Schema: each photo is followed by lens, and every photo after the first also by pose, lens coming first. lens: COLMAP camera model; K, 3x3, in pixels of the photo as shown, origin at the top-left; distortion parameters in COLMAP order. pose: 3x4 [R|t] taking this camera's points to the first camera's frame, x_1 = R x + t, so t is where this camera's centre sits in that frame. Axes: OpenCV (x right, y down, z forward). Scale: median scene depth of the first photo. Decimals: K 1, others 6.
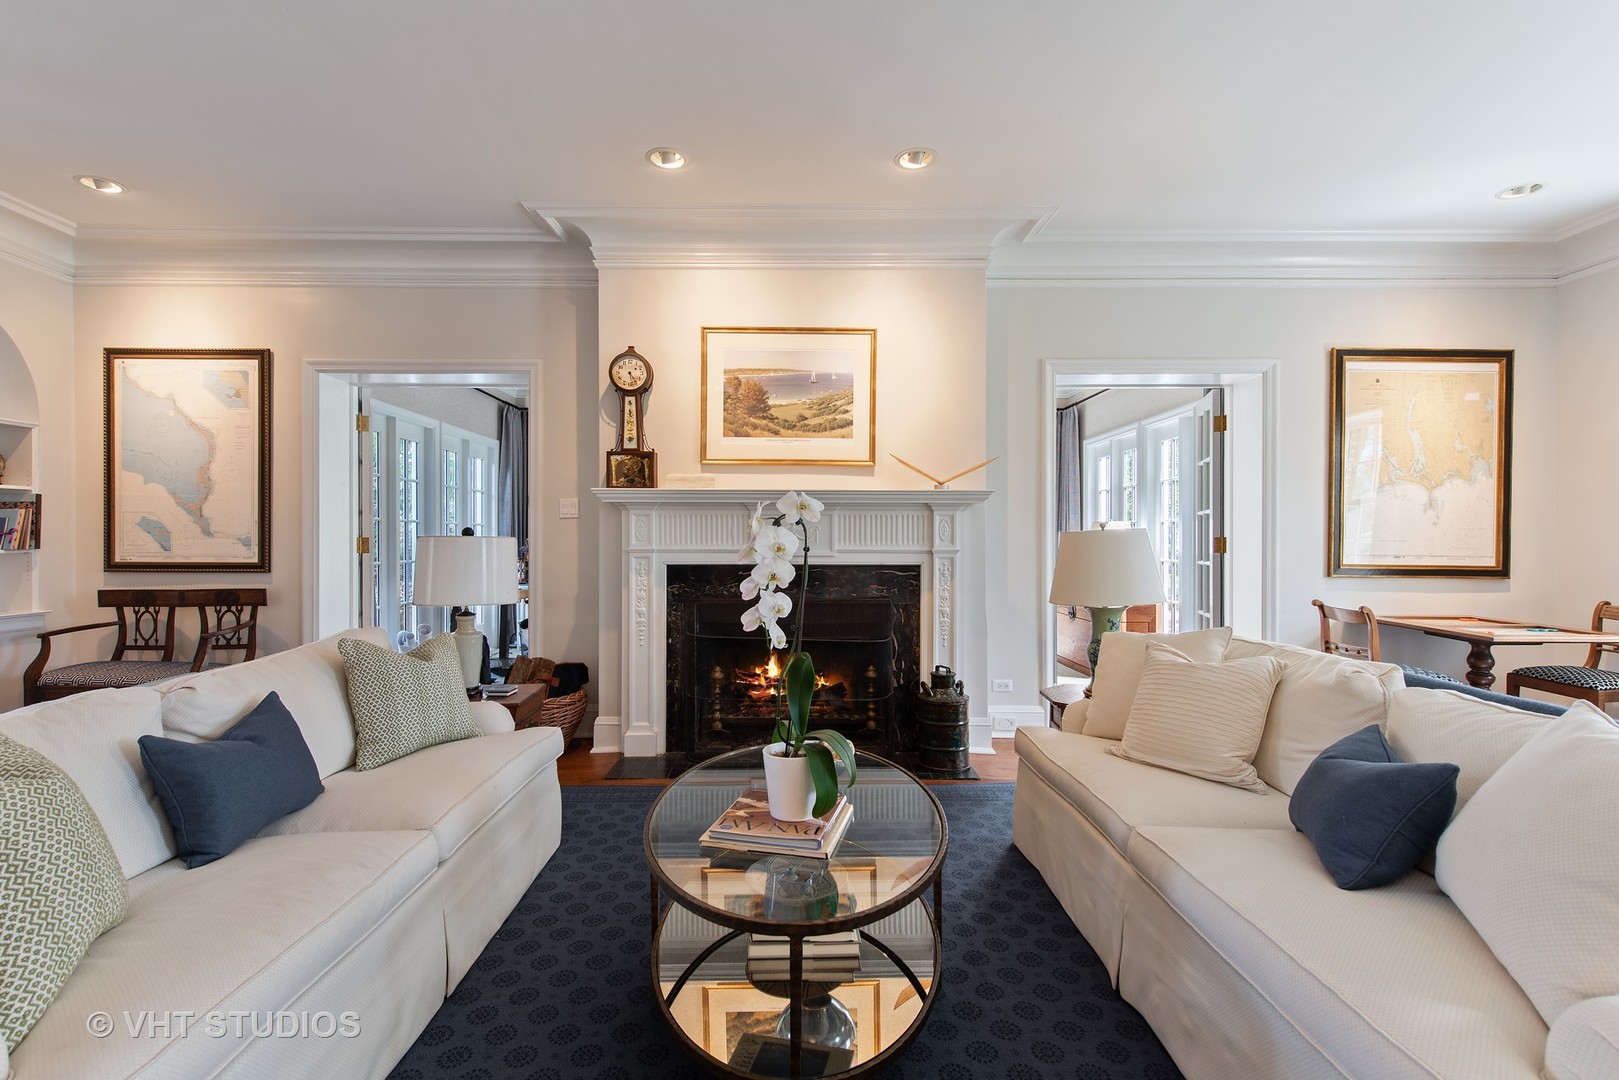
lens RADIAL K [[752.8, 0, 815.5], [0, 752.8, 536.1], [0, 0, 1]] dist [0.013915, -0.005893]
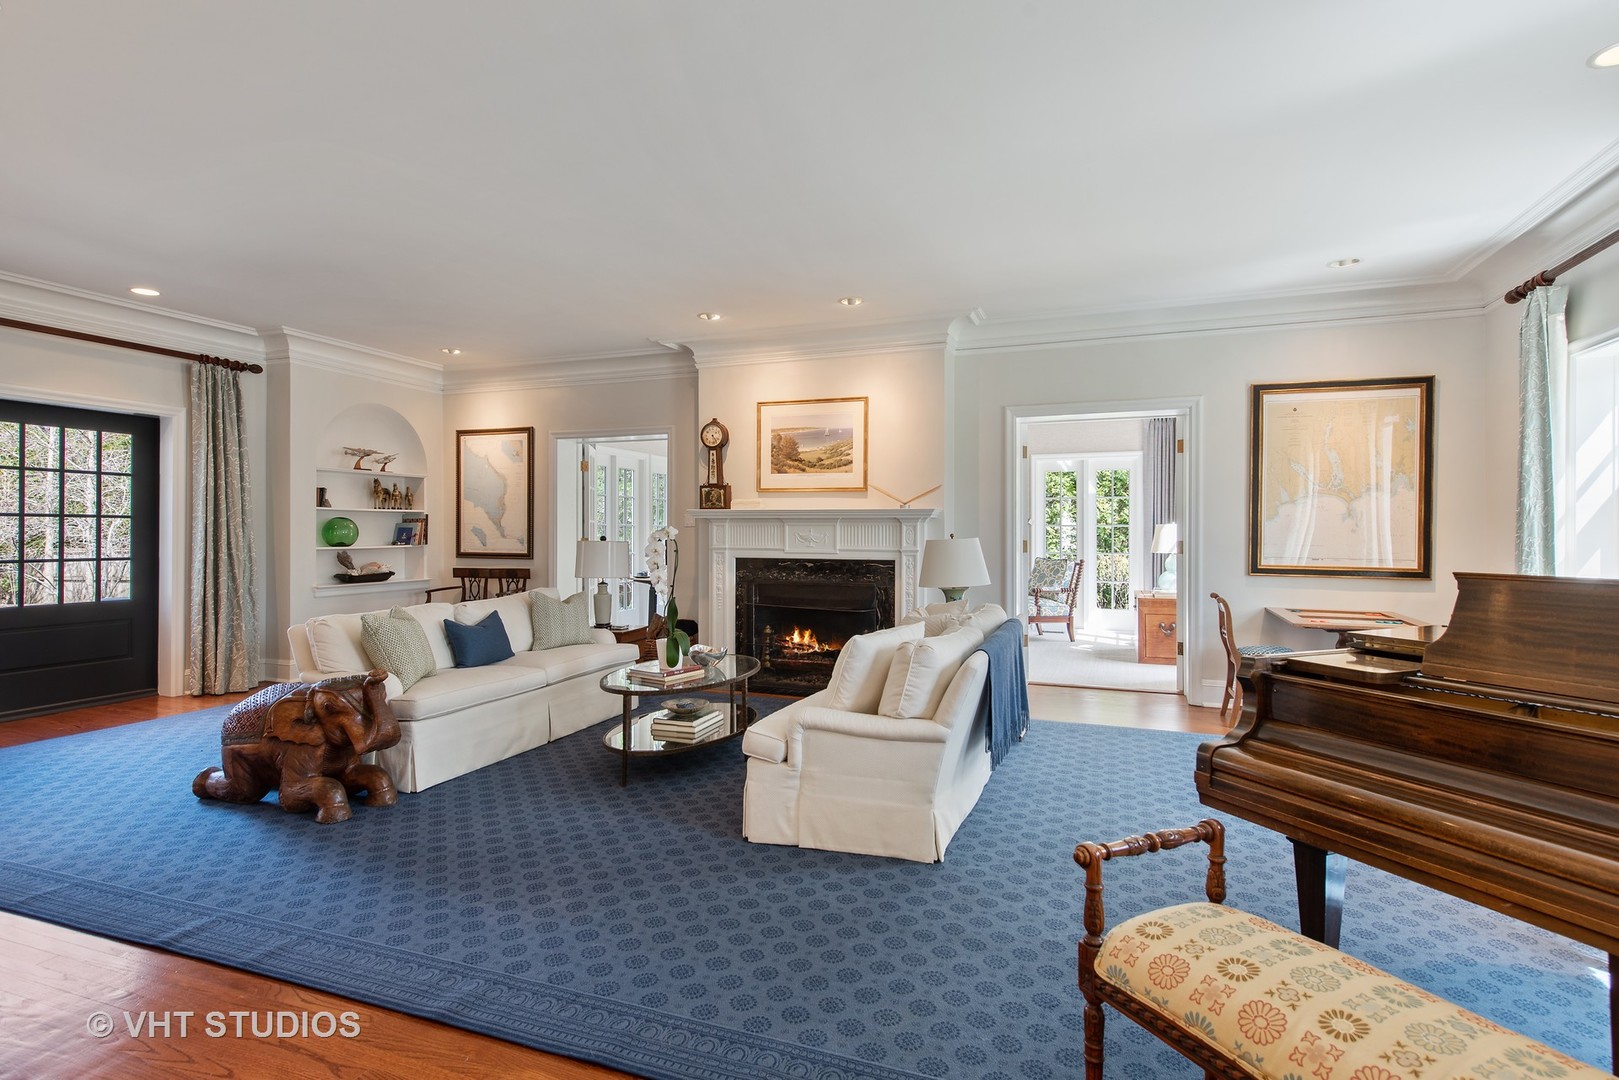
lens RADIAL K [[770.0, 0, 807.3], [0, 770.0, 528.0], [0, 0, 1]] dist [0.014360, -0.002609]
pose [[0.937138, -0.000500, -0.348957, 0.486277], [-0.000340, 0.999997, -0.002347, -0.018958], [0.348958, 0.002319, 0.937136, -0.425857]]
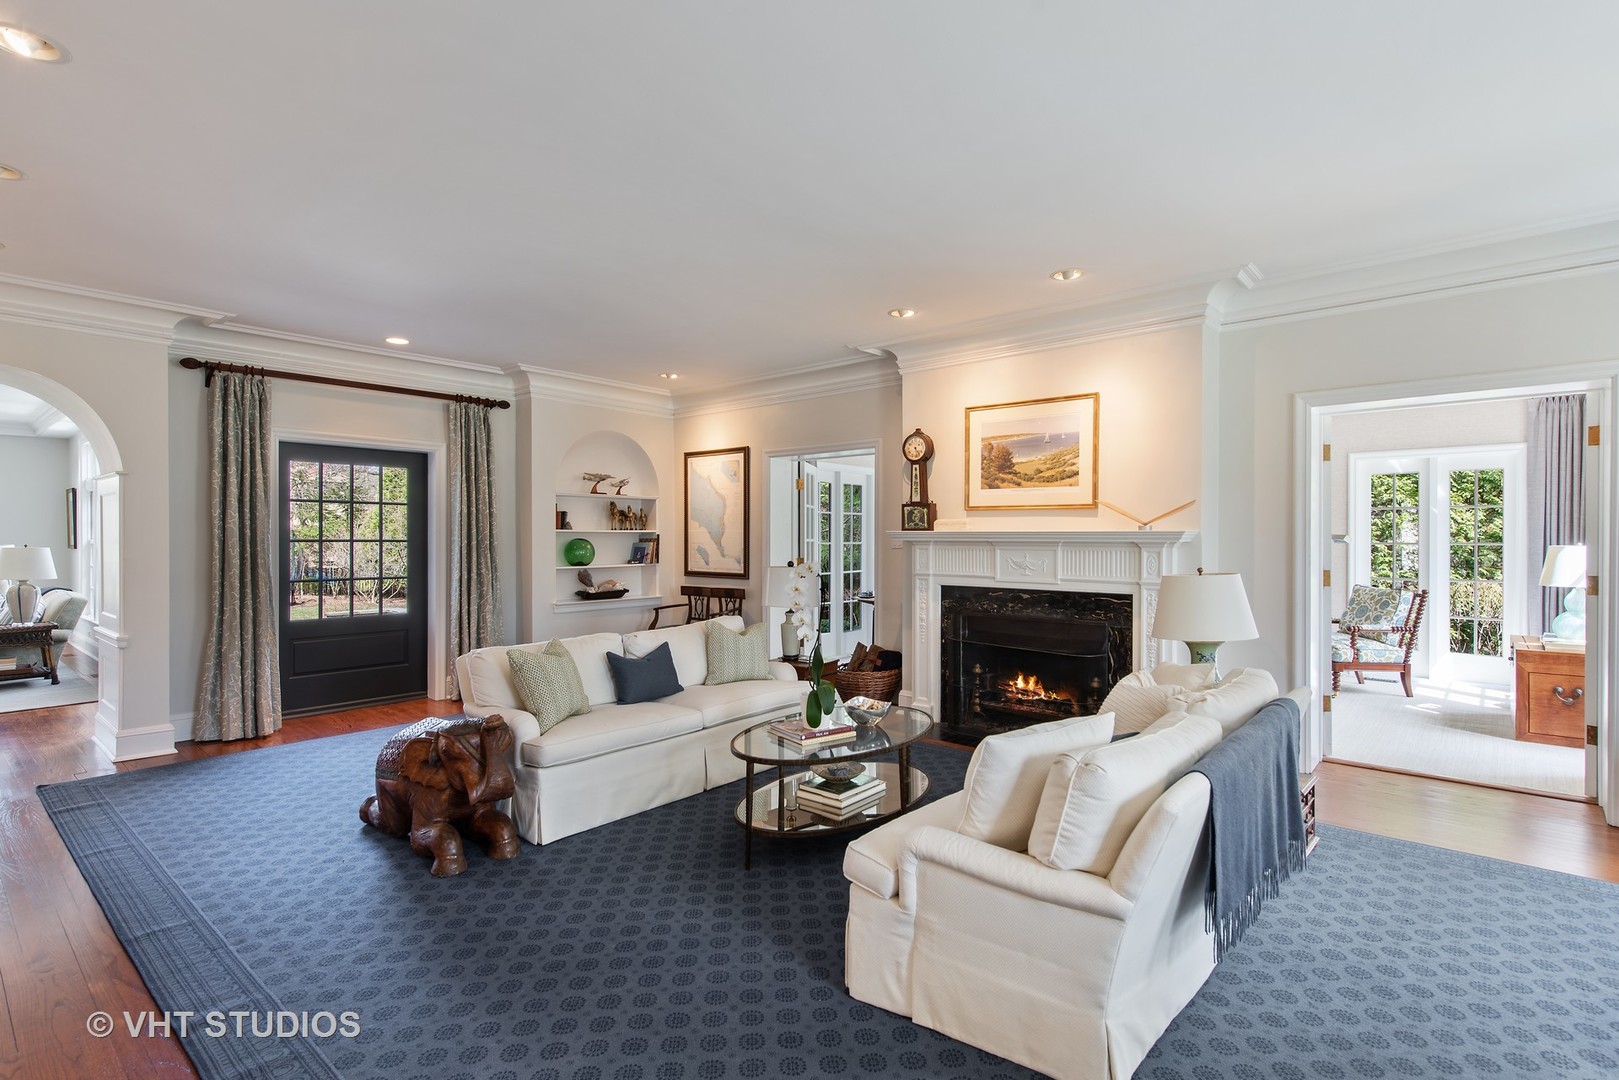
lens RADIAL K [[752.8, 0, 815.4], [0, 752.8, 543.5], [0, 0, 1]] dist [0.013915, -0.005893]
pose [[0.763983, 0.004354, -0.645221, 0.503899], [0.000382, 0.999974, 0.007200, -0.047036], [0.645236, -0.005748, 0.763962, -0.189357]]
